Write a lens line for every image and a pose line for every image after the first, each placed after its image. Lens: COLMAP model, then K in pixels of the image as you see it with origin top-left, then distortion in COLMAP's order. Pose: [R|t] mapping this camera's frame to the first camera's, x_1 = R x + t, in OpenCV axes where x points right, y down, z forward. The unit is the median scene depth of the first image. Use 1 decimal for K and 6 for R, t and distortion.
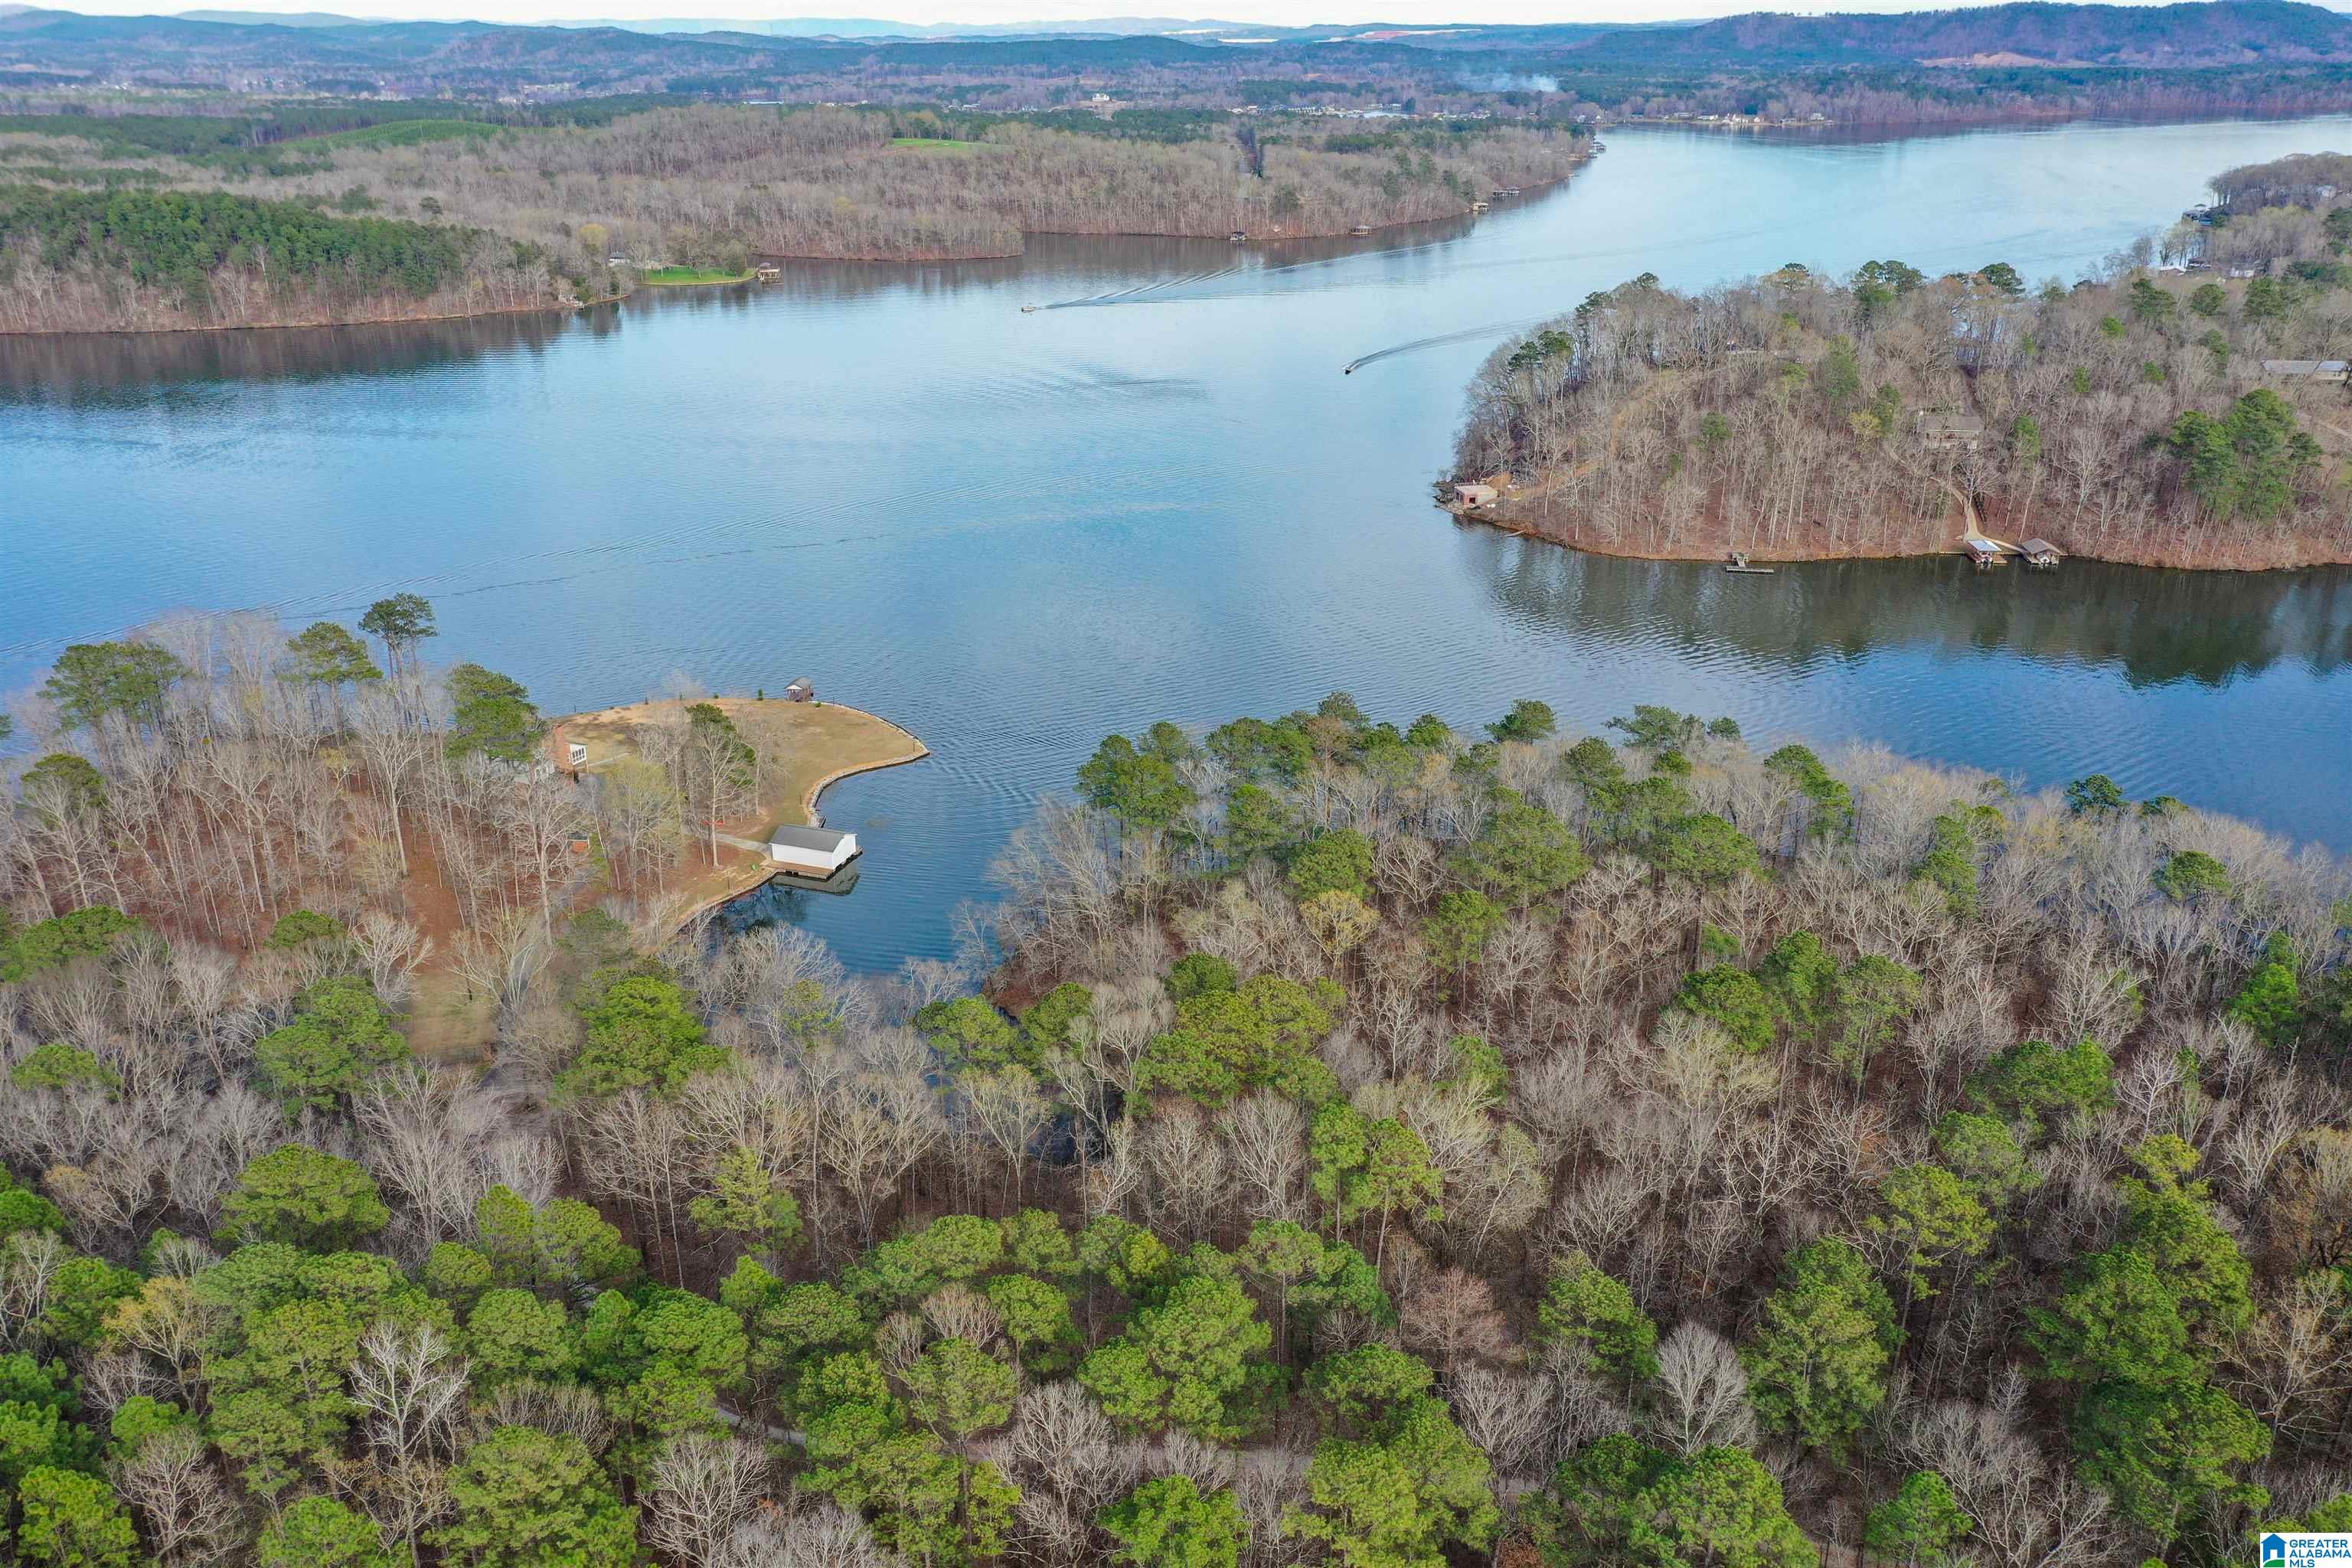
lens RADIAL K [[1855.4, 0, 1171.6], [0, 1855.4, 781.0], [0, 0, 1]] dist [0.016550, -0.002322]
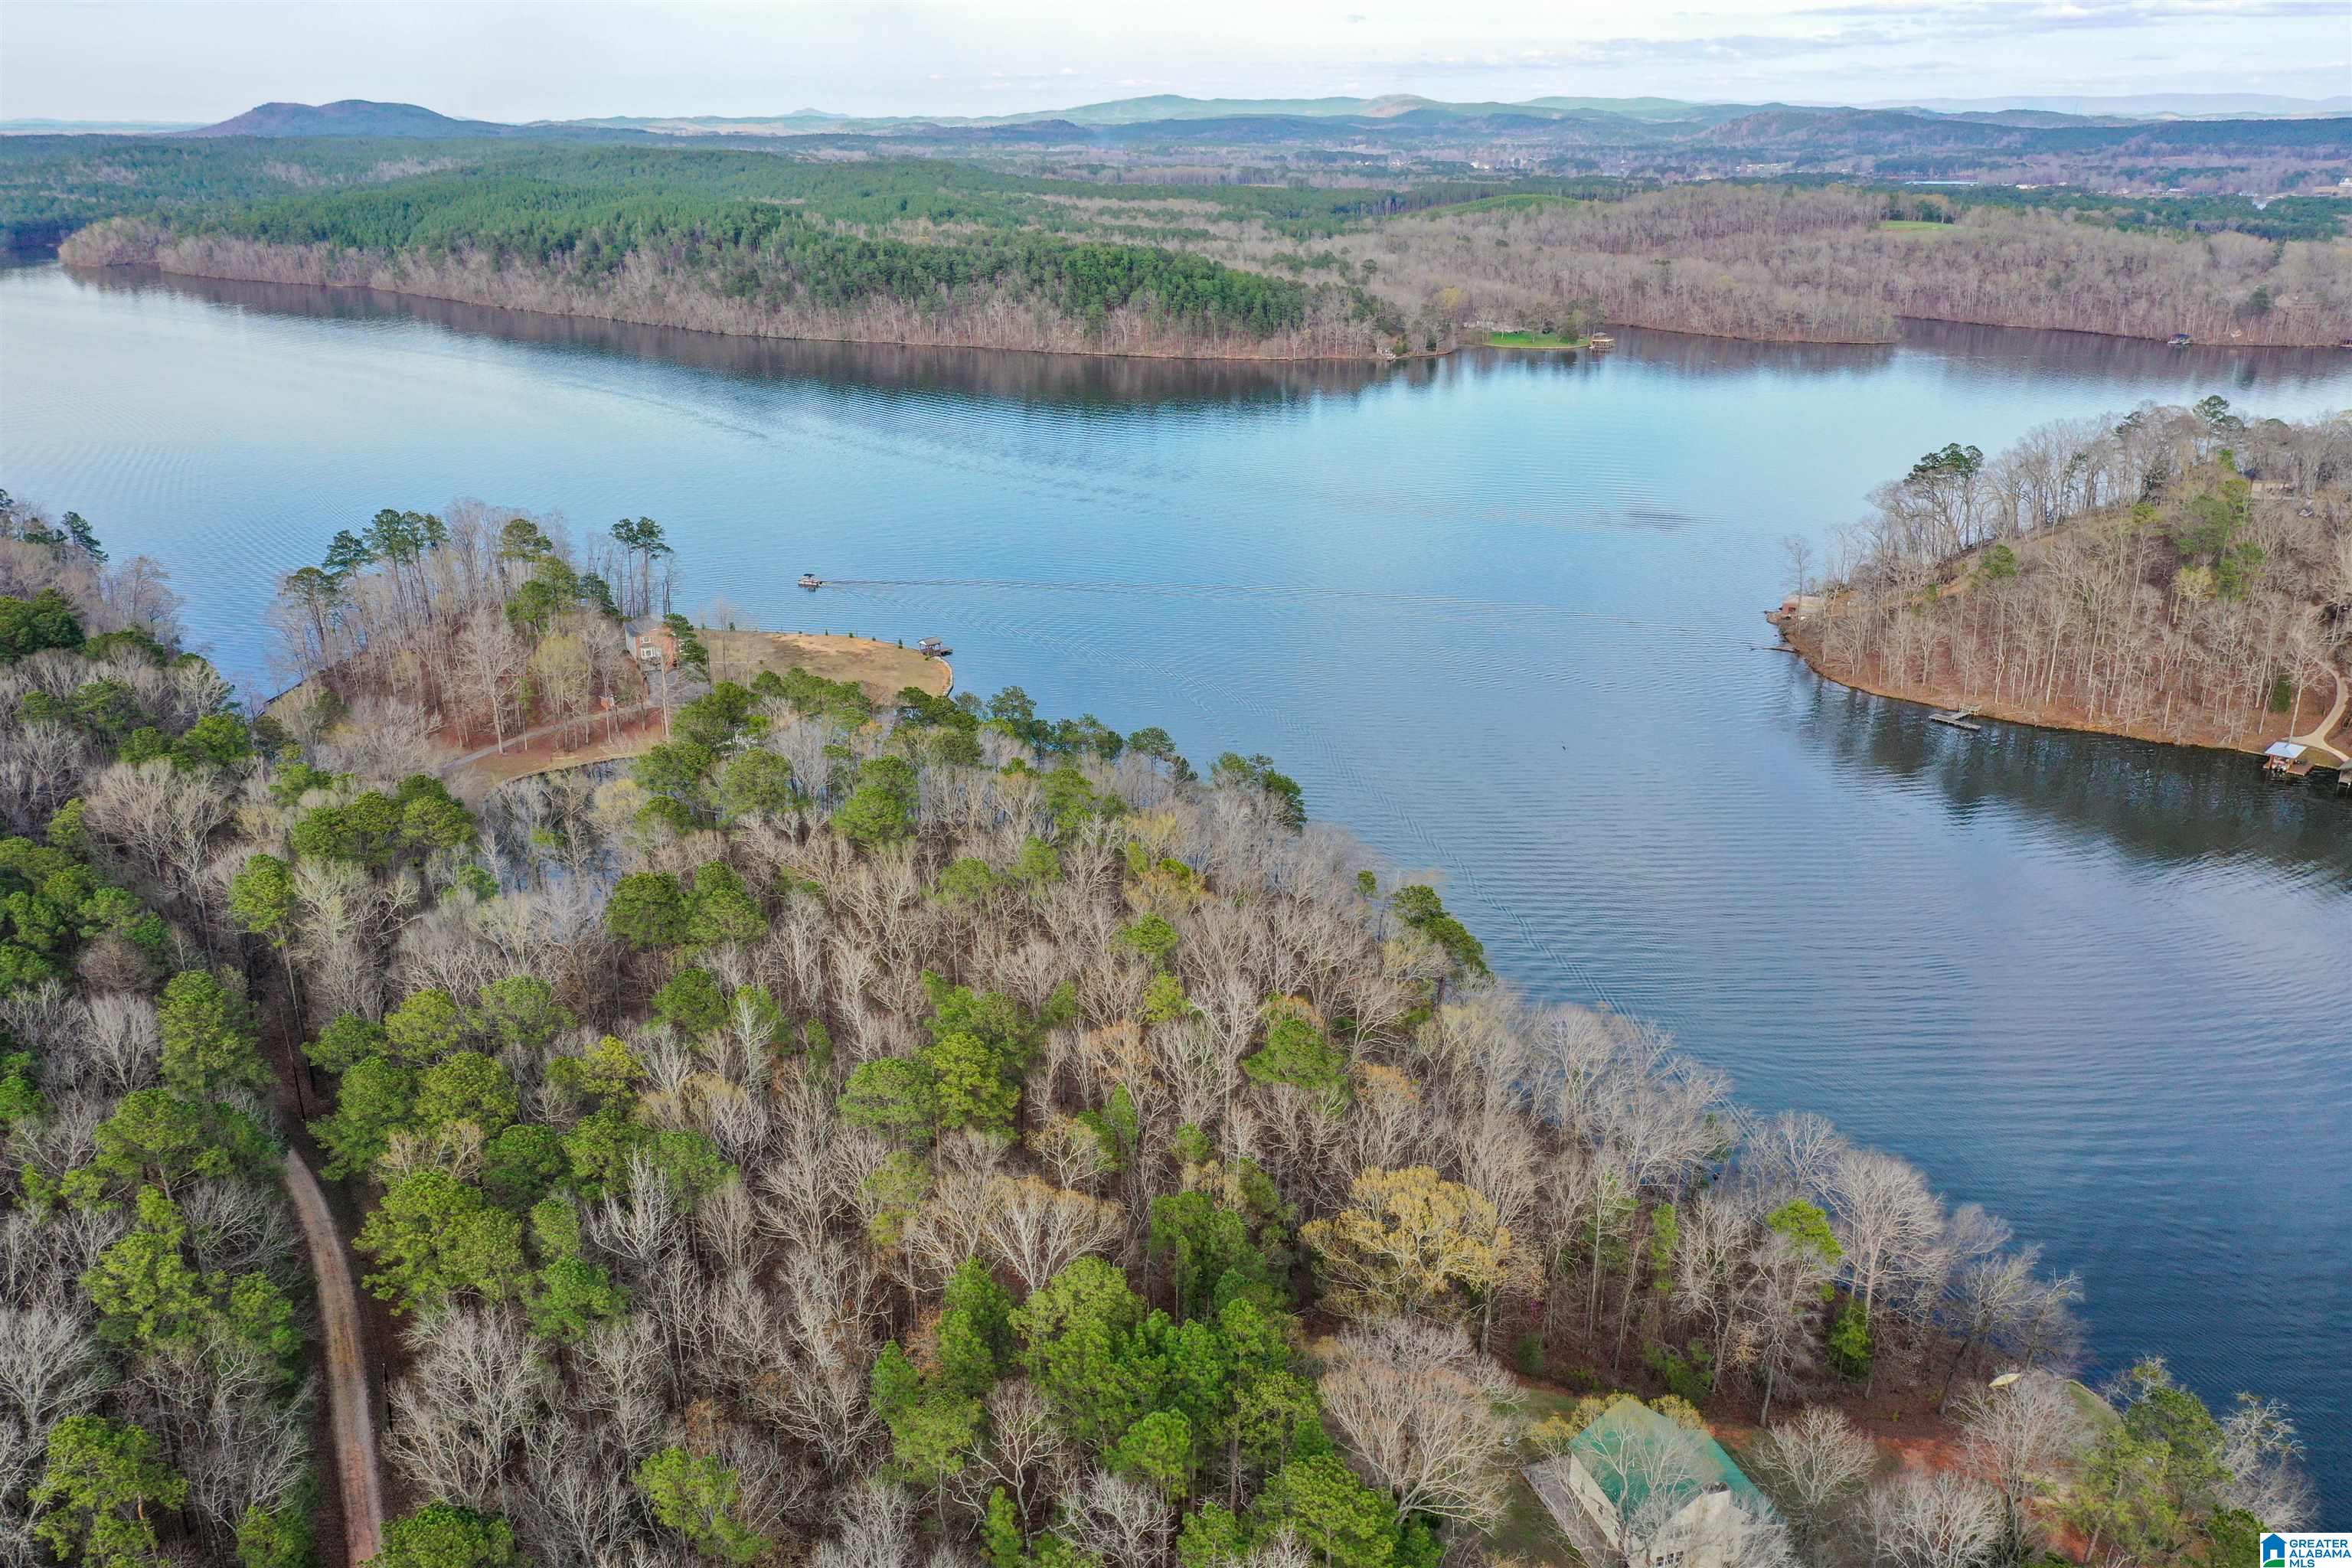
lens RADIAL K [[1855.4, 0, 1181.4], [0, 1855.4, 797.6], [0, 0, 1]] dist [0.016550, -0.002322]
pose [[0.789245, 0.209192, -0.577349, 0.282984], [-0.226026, 0.973144, 0.043619, -0.017987], [0.570968, 0.096070, 0.815332, 0.040313]]
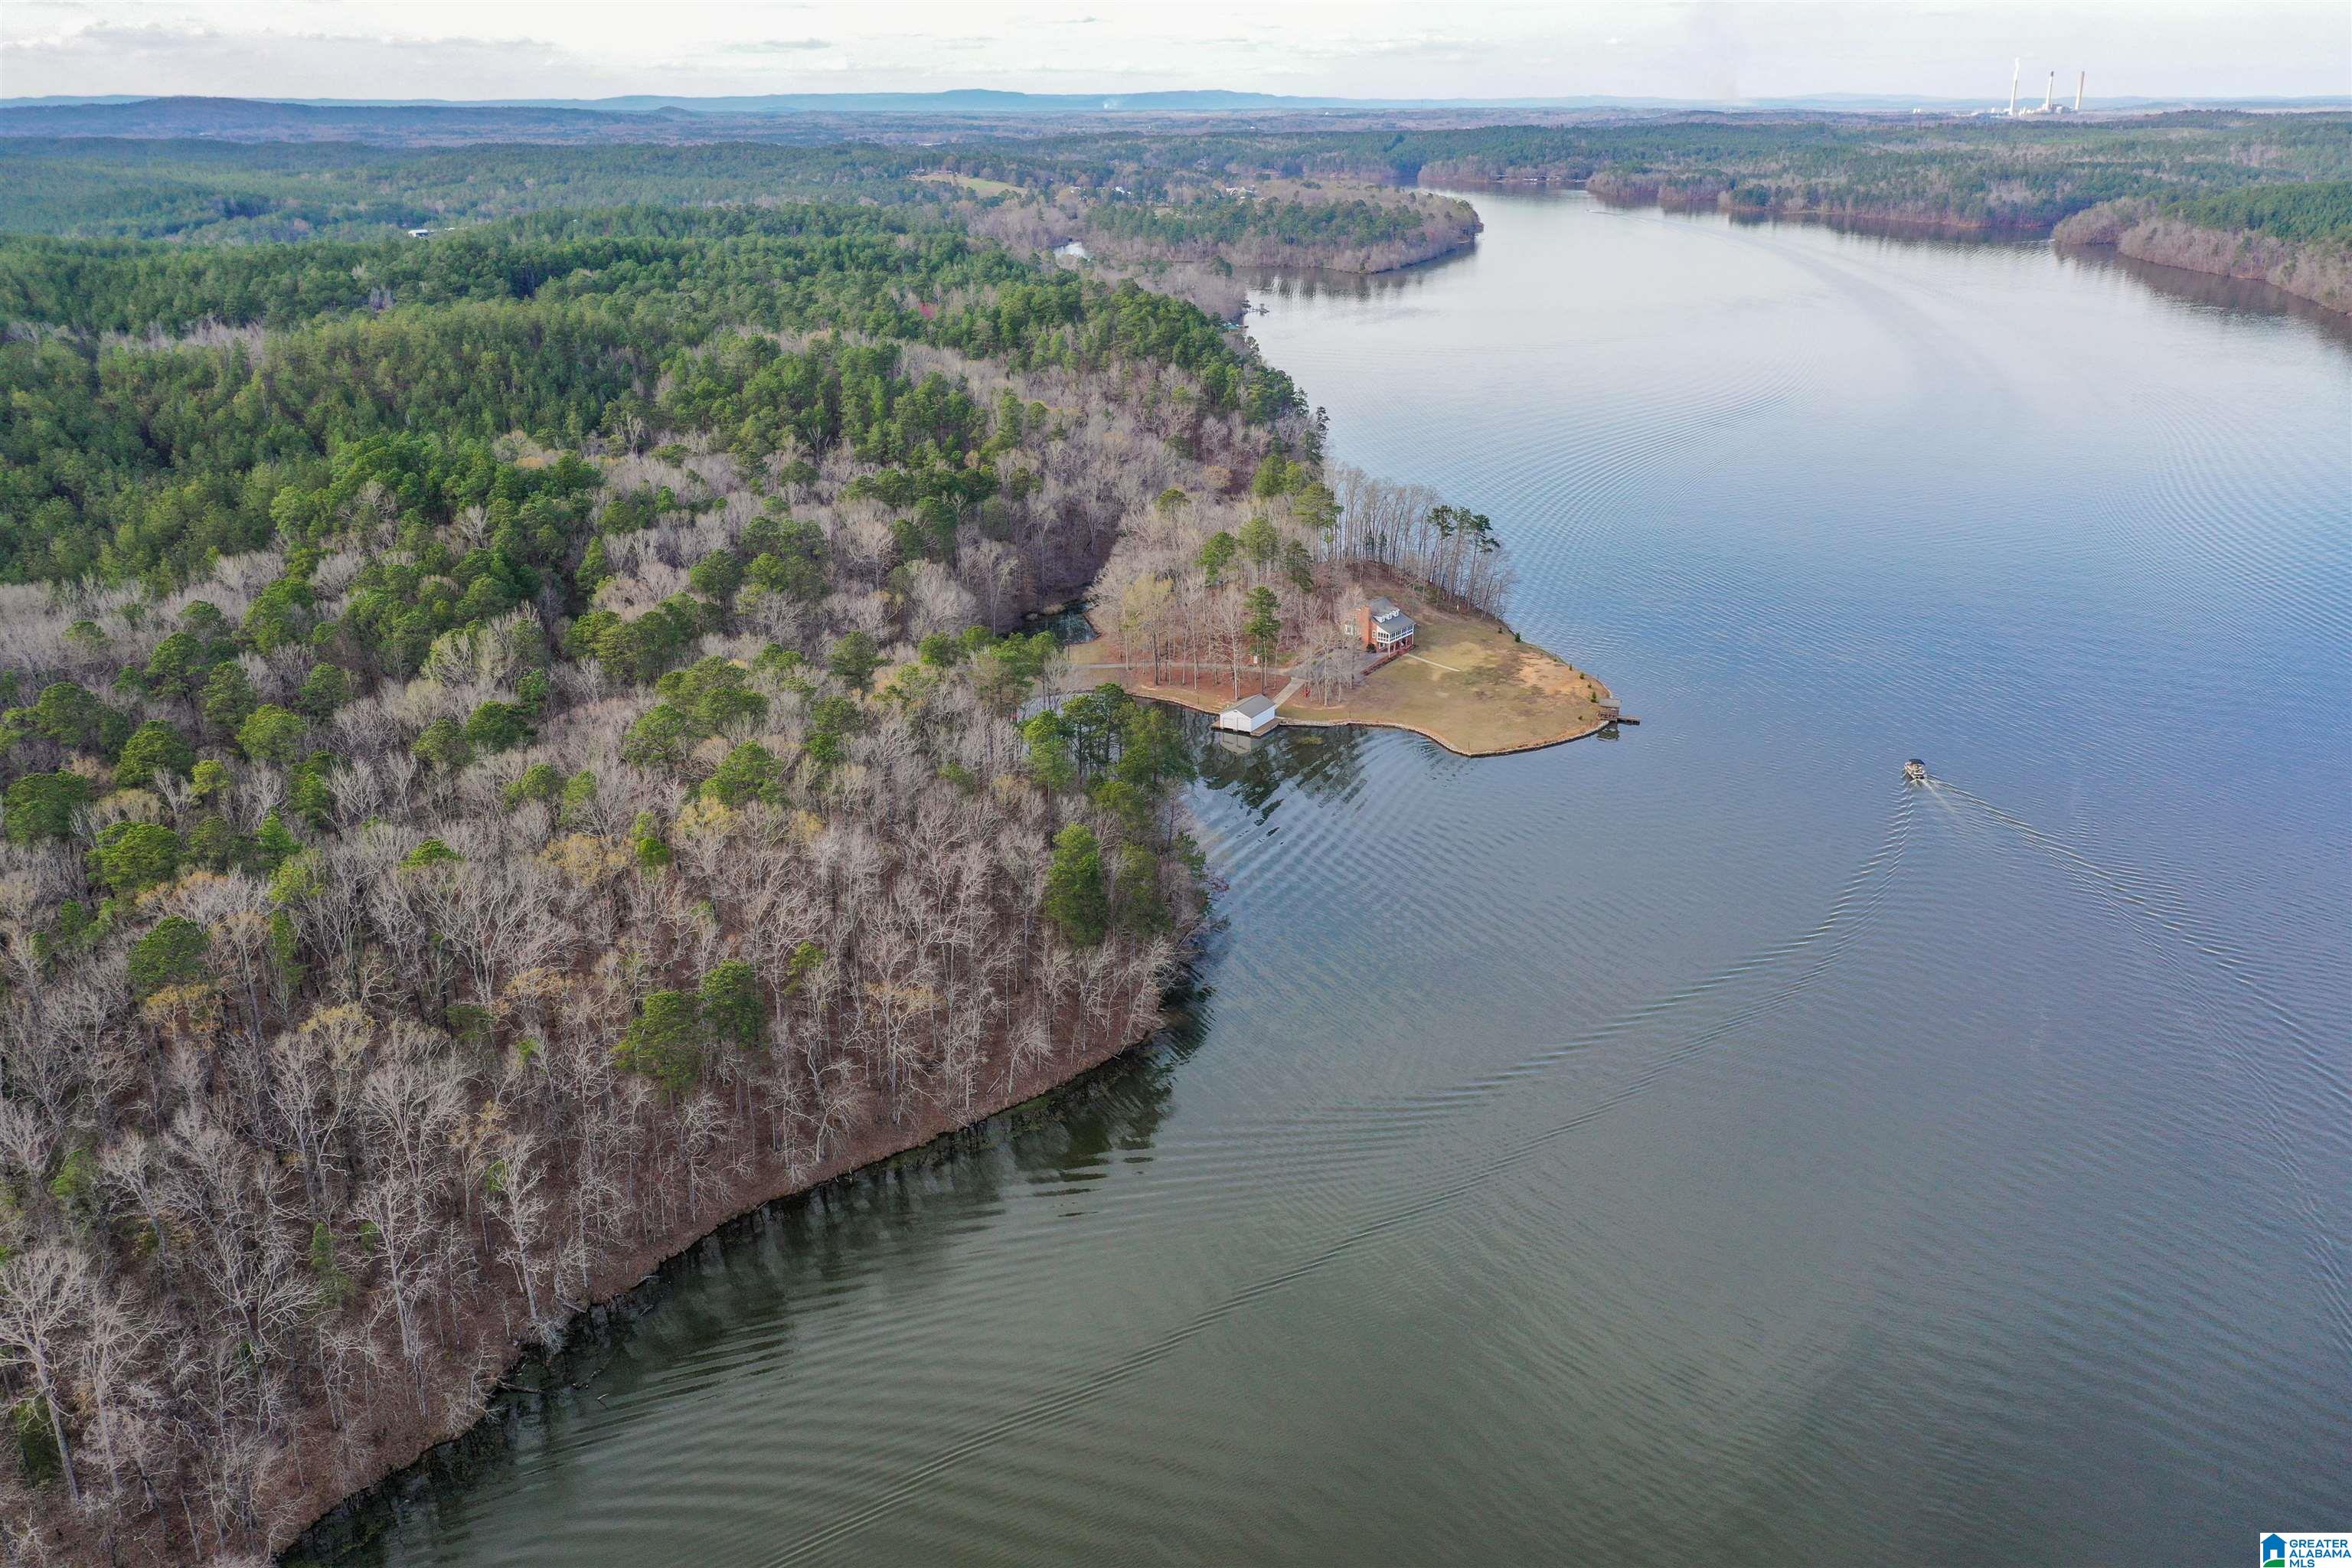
lens RADIAL K [[1855.4, 0, 1180.3], [0, 1855.4, 793.5], [0, 0, 1]] dist [0.016550, -0.002322]
pose [[-0.215105, 0.339486, -0.915685, 0.367457], [-0.353361, 0.847048, 0.397047, -0.147706], [0.910421, 0.408974, -0.062244, 0.362621]]
